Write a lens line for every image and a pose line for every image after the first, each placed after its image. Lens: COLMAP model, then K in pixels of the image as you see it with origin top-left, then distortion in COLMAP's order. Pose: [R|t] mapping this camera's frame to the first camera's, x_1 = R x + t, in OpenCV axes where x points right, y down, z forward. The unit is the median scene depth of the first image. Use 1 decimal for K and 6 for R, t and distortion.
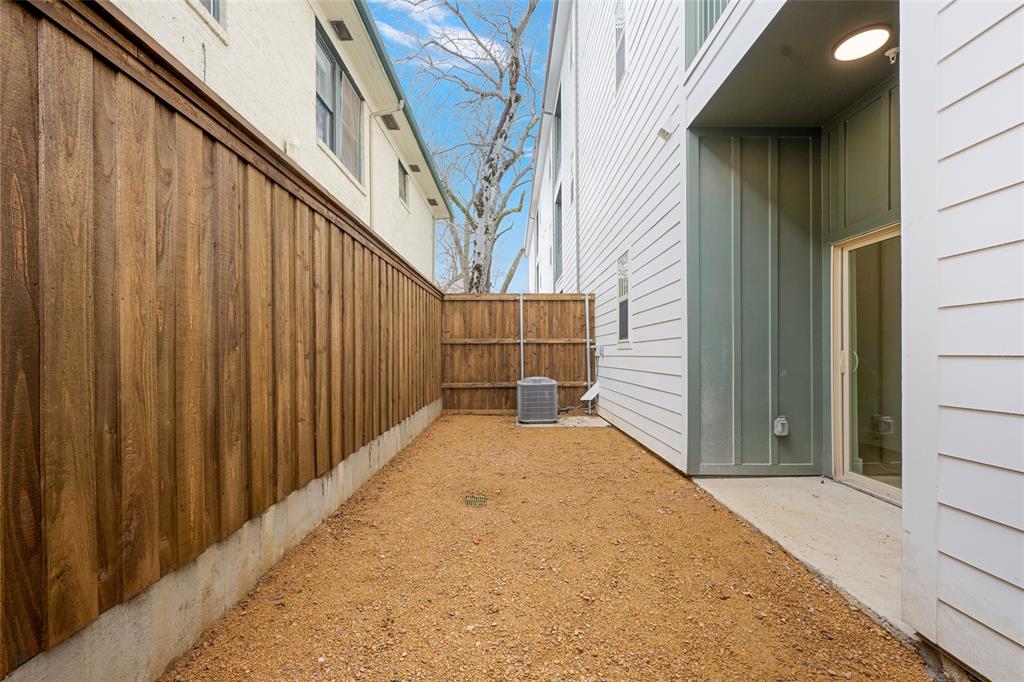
lens RADIAL K [[414.9, 0, 515.0], [0, 414.9, 355.1], [0, 0, 1]] dist [-0.001567, 0.000111]
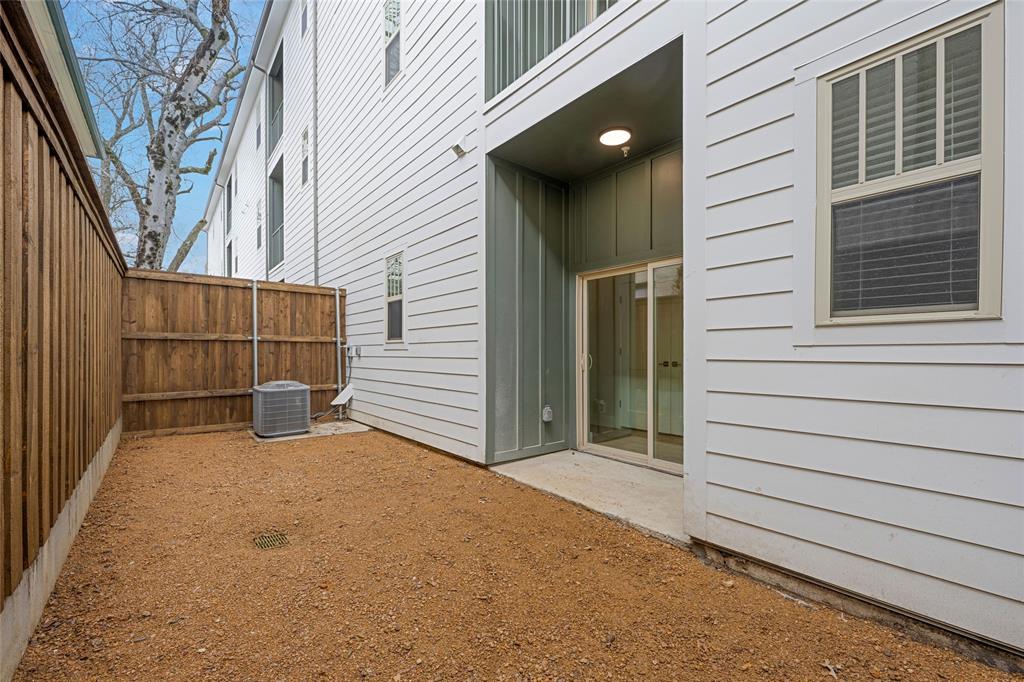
lens RADIAL K [[414.9, 0, 515.2], [0, 414.9, 351.4], [0, 0, 1]] dist [-0.001567, 0.000111]
pose [[0.777631, 0.009416, 0.628651, -0.207716], [-0.004673, 0.999947, -0.009196, -0.004465], [-0.628704, 0.004214, 0.777634, 0.080075]]
